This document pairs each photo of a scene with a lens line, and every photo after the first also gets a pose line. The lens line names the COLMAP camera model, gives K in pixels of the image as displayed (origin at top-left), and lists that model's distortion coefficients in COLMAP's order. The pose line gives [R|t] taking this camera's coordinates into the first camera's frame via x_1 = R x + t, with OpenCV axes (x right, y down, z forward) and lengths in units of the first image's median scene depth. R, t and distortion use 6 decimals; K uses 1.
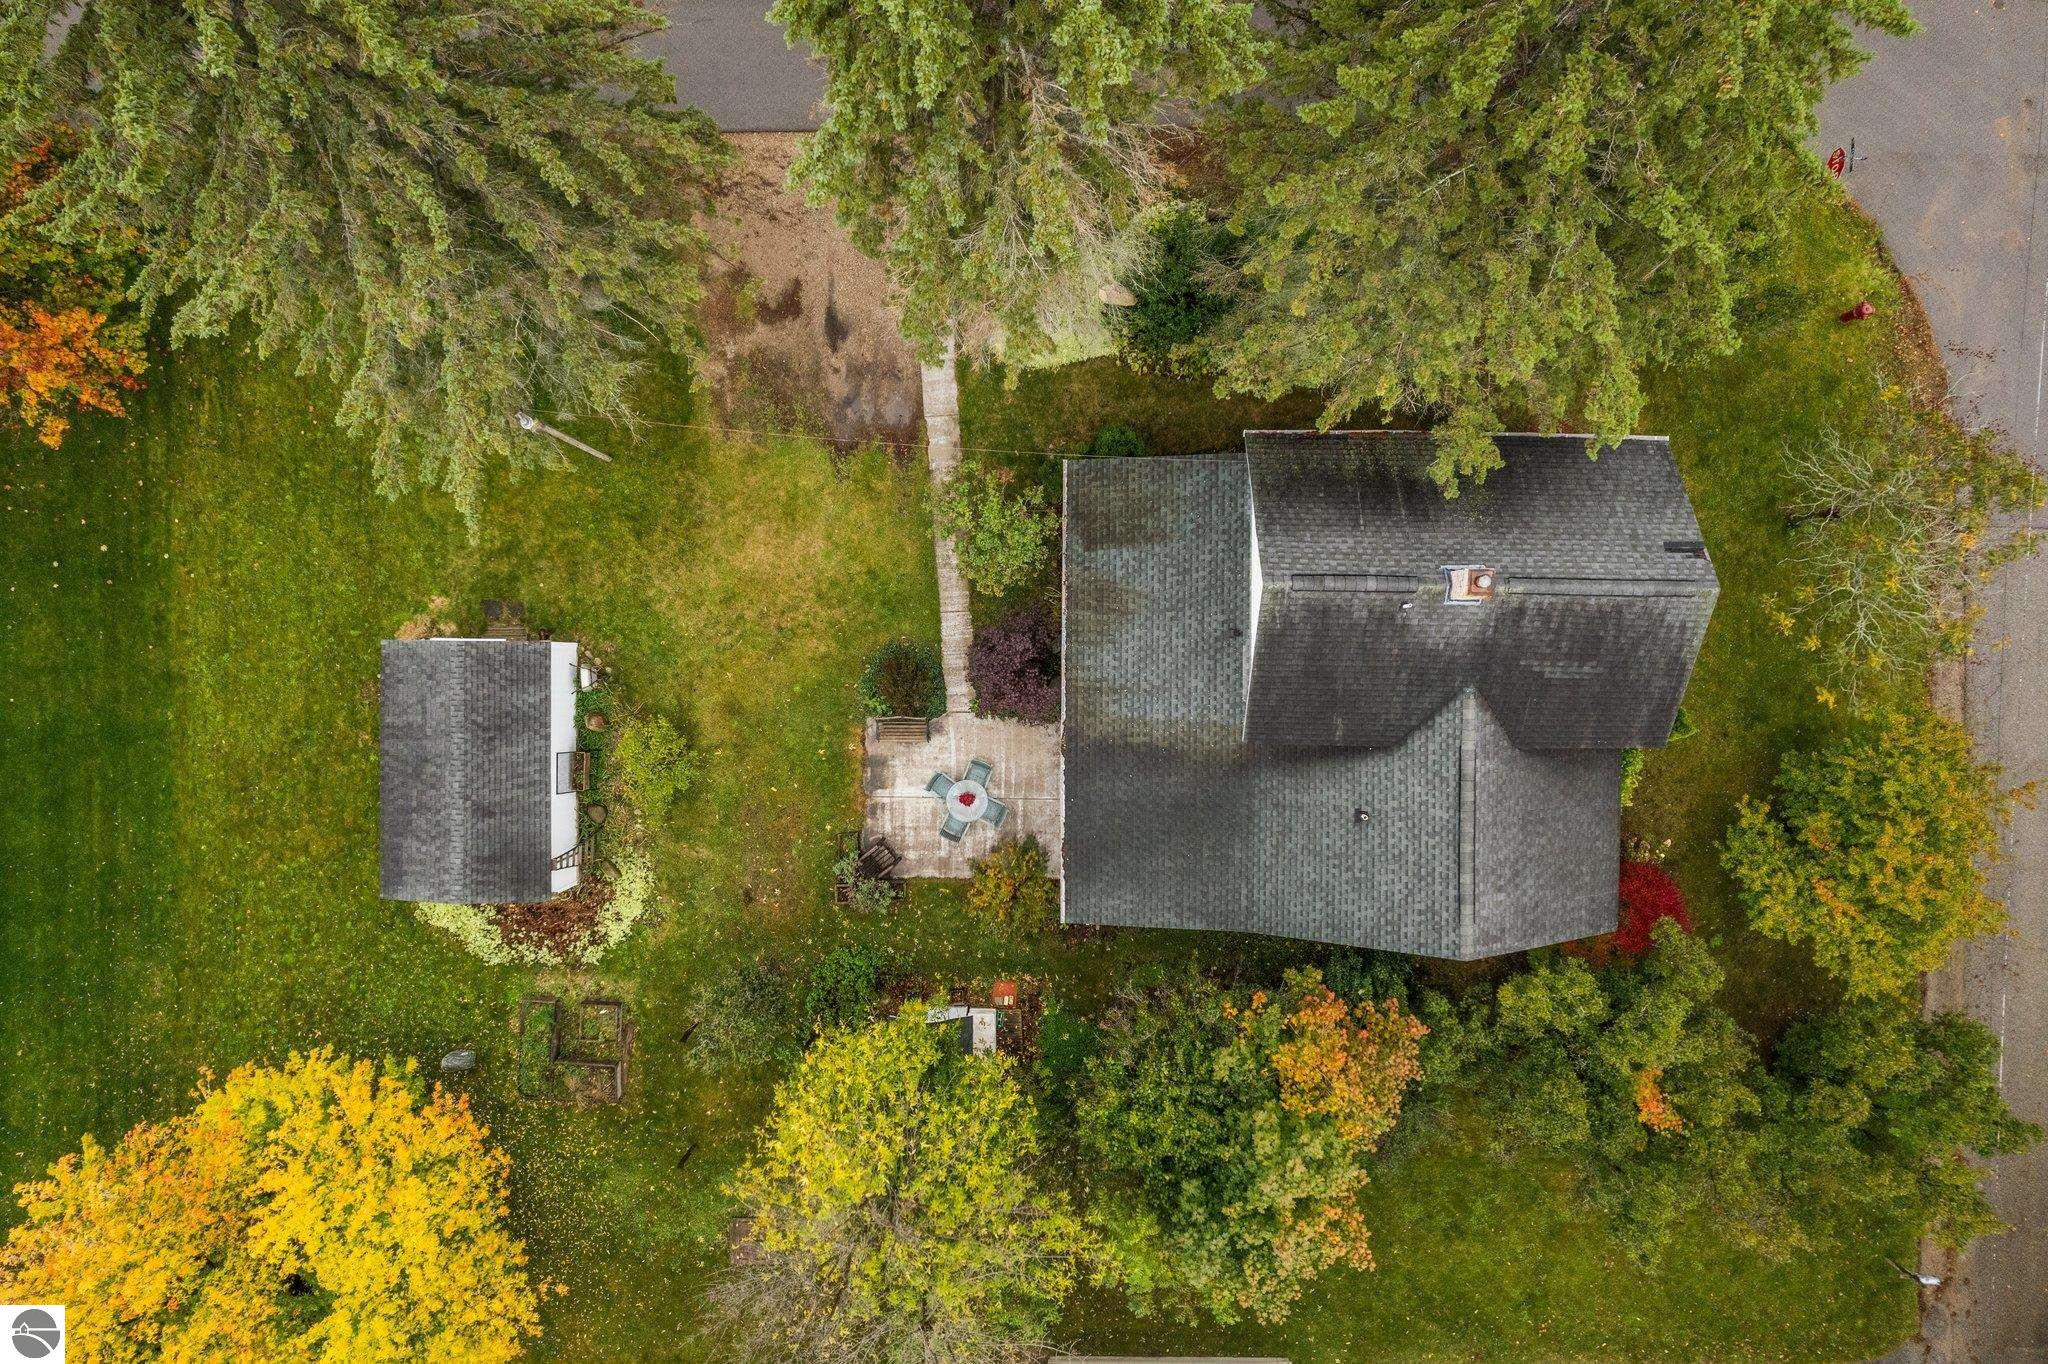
lens RADIAL K [[1315.3, 0, 1008.9], [0, 1315.3, 672.6], [0, 0, 1]] dist [-0.066743, 0.073344]
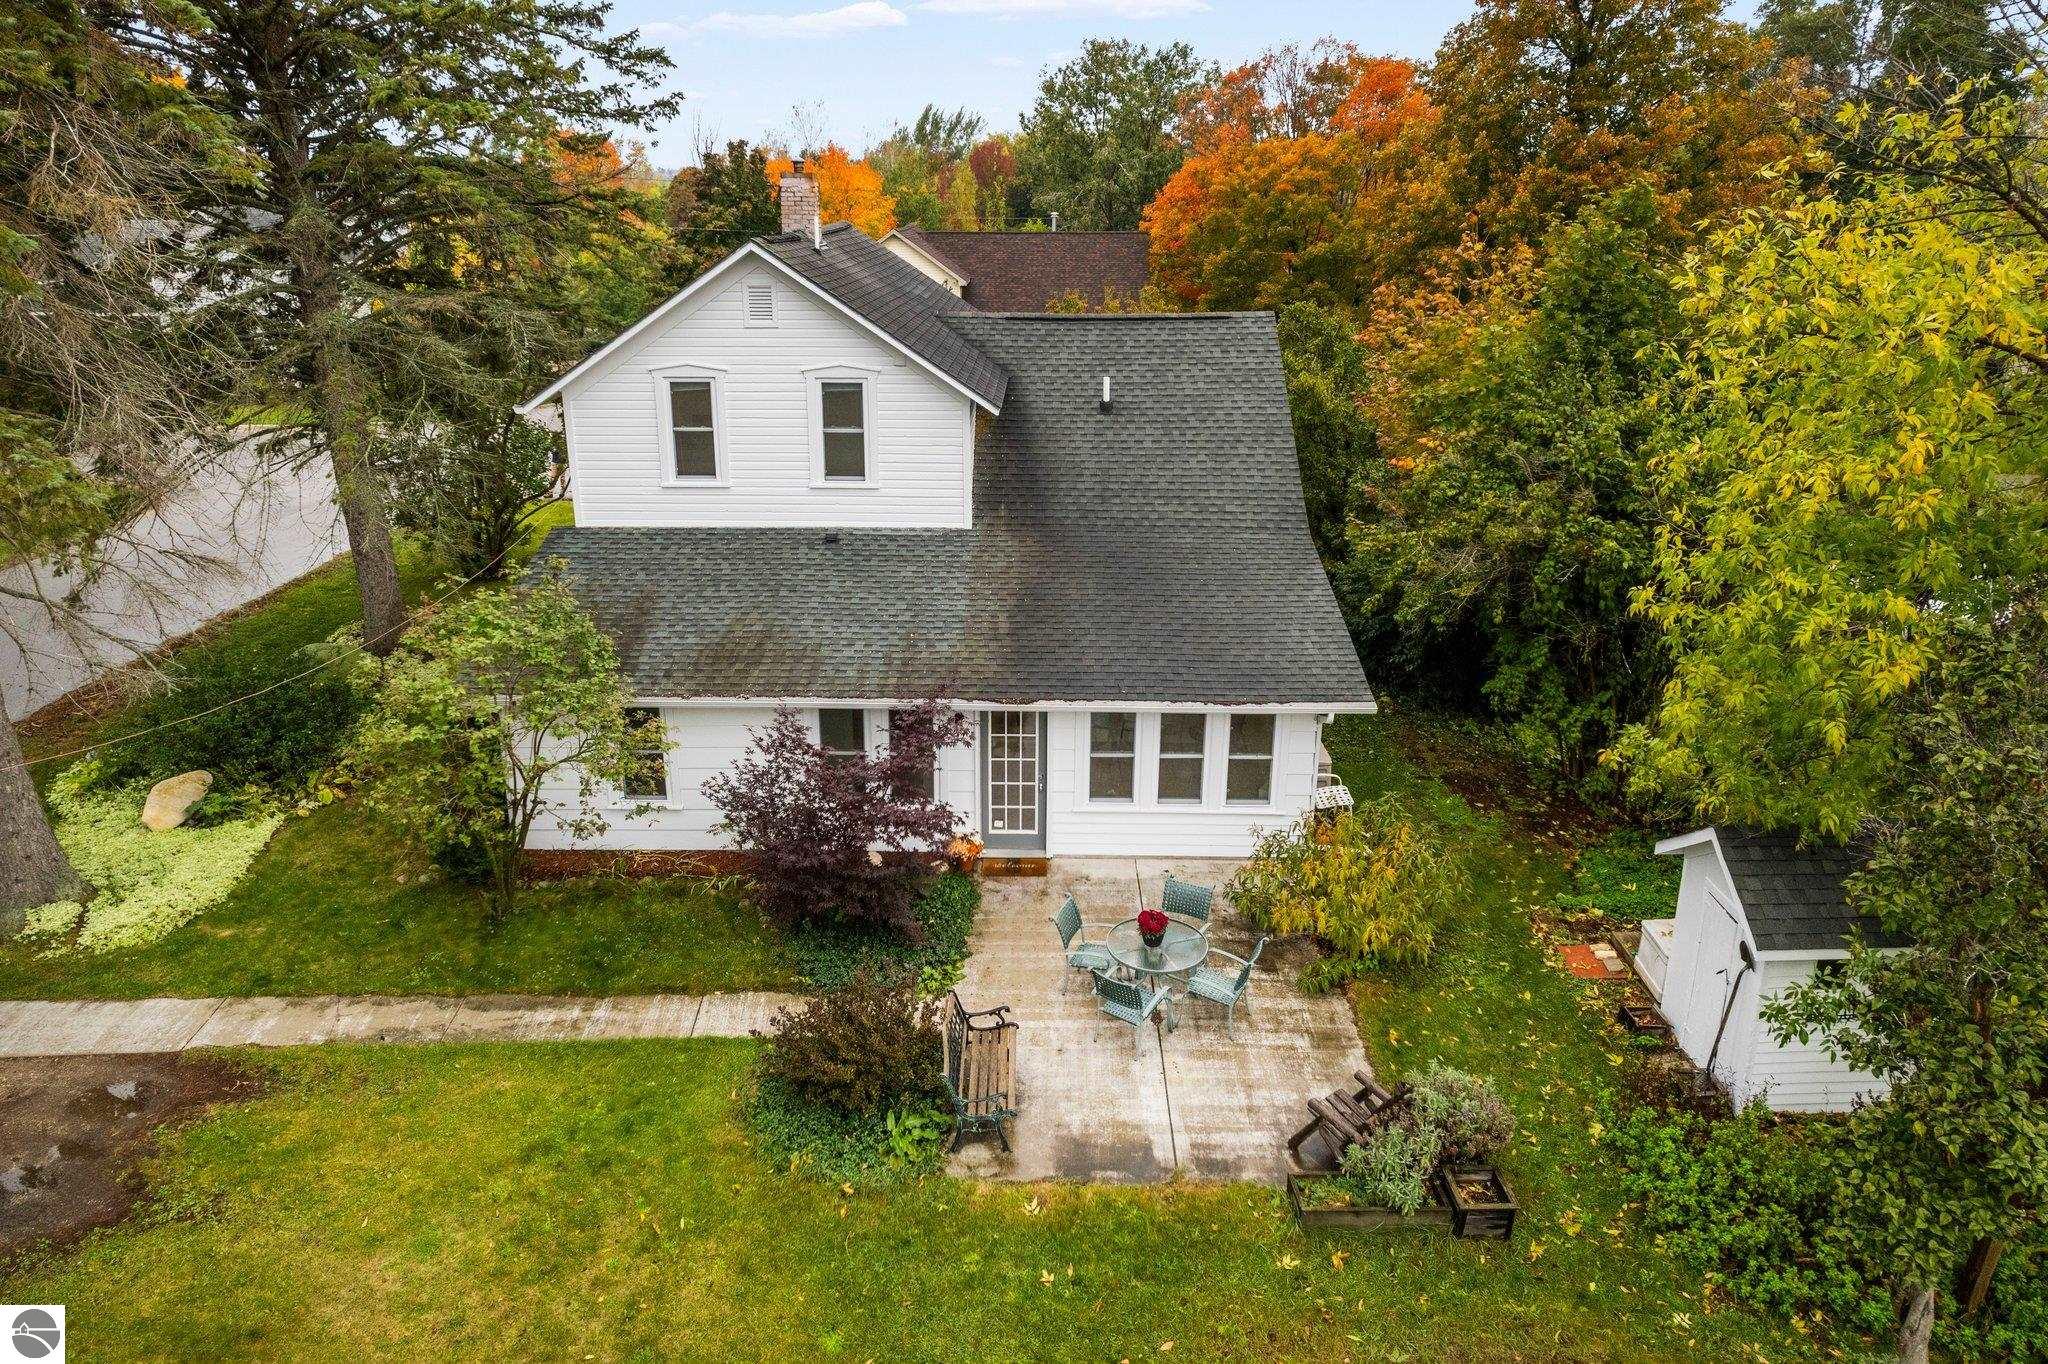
lens RADIAL K [[1317.4, 0, 1013.8], [0, 1317.4, 638.8], [0, 0, 1]] dist [-0.034009, 0.002189]
pose [[0.008954, -0.317447, 0.948234, -0.387318], [0.999932, -0.004294, -0.010880, 0.056555], [0.007526, 0.948266, 0.317387, 0.760839]]
